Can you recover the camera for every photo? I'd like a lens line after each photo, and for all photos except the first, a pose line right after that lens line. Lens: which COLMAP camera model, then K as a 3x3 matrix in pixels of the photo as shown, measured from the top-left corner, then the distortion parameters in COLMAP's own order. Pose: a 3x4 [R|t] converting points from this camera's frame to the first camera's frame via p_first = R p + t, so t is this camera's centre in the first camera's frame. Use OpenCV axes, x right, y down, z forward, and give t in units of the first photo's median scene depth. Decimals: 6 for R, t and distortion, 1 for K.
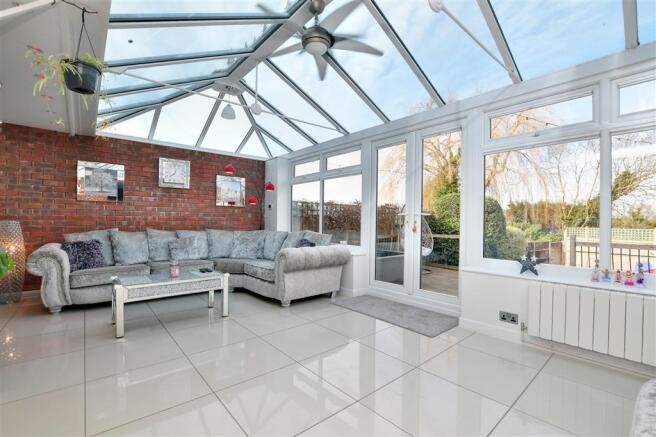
lens RADIAL K [[289.9, 0, 328.0], [0, 289.9, 218.5], [0, 0, 1]] dist [-0.035722, -0.000163]
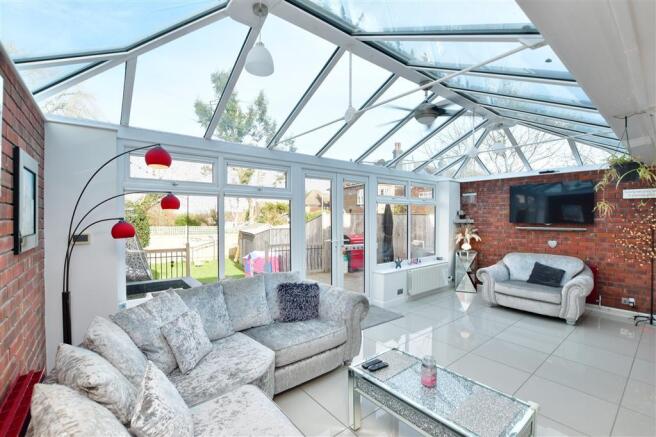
lens RADIAL K [[289.9, 0, 328.0], [0, 289.9, 218.5], [0, 0, 1]] dist [-0.035722, -0.000163]
pose [[0.036280, 0.014803, 0.999232, -1.339899], [0.007002, 0.999862, -0.015067, -0.124537], [-0.999317, 0.007543, 0.036172, 1.385728]]
